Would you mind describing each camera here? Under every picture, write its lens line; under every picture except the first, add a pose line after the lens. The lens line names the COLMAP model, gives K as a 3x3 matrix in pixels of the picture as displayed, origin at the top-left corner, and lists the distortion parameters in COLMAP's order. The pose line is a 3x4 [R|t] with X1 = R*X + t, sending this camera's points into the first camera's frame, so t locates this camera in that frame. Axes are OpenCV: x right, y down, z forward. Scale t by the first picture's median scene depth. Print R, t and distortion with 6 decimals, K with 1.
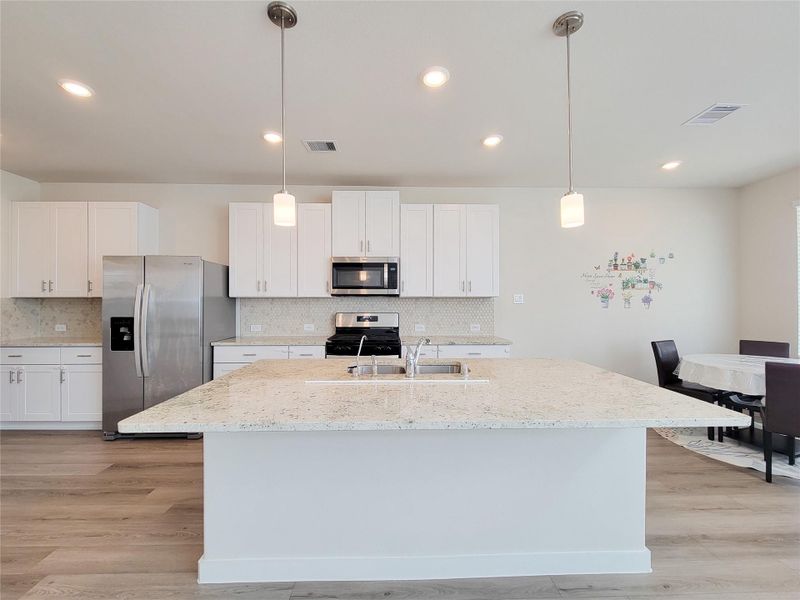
lens RADIAL K [[337.1, 0, 403.2], [0, 337.1, 299.4], [0, 0, 1]] dist [-0.000046, -0.000328]
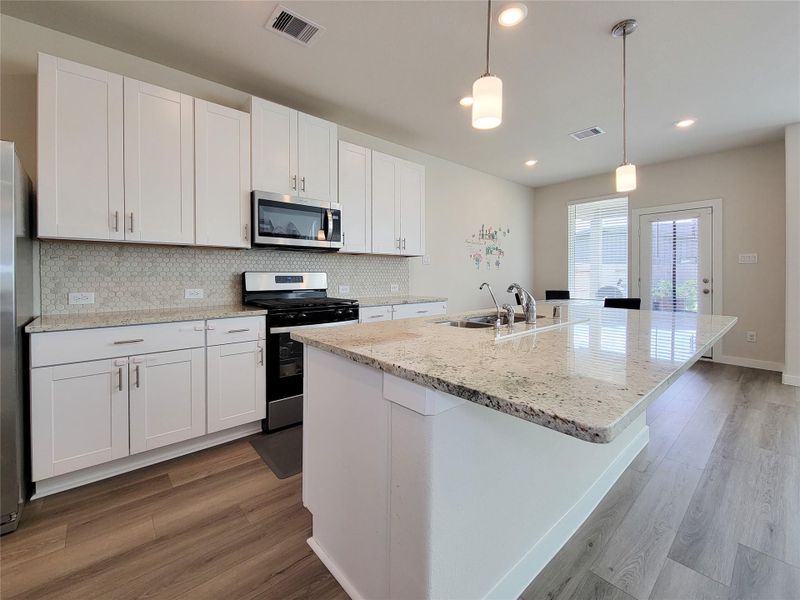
lens RADIAL K [[338.8, 0, 413.5], [0, 338.8, 279.1], [0, 0, 1]] dist [0.017940, -0.000098]
pose [[0.758799, -0.008897, 0.651264, -0.396122], [-0.005549, 0.999782, 0.020124, 0.039920], [-0.651301, -0.018884, 0.758584, 0.226074]]
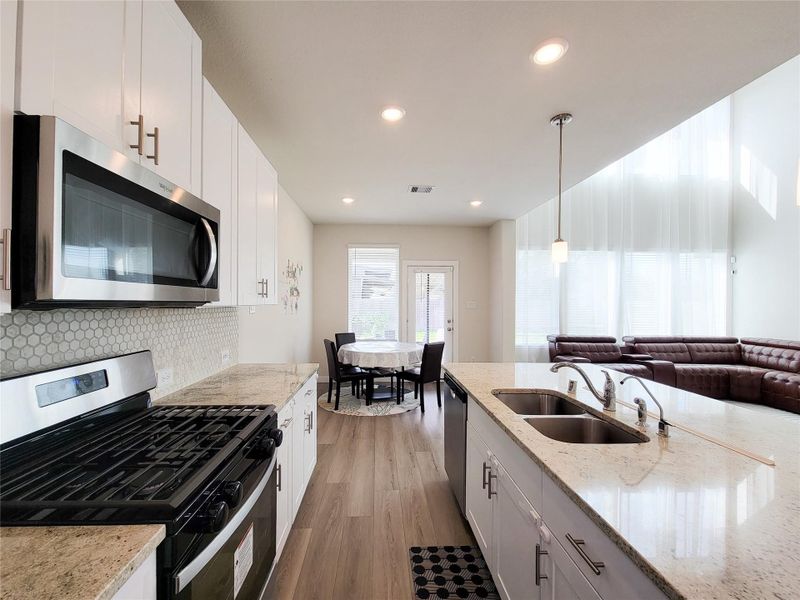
lens RADIAL K [[330.6, 0, 385.4], [0, 330.6, 304.4], [0, 0, 1]] dist [-0.000994, -0.000284]
pose [[-0.000625, -0.007142, 0.999974, -0.382274], [-0.015897, 0.999848, 0.007131, -0.016896], [-0.999873, -0.015892, -0.000738, 0.739769]]
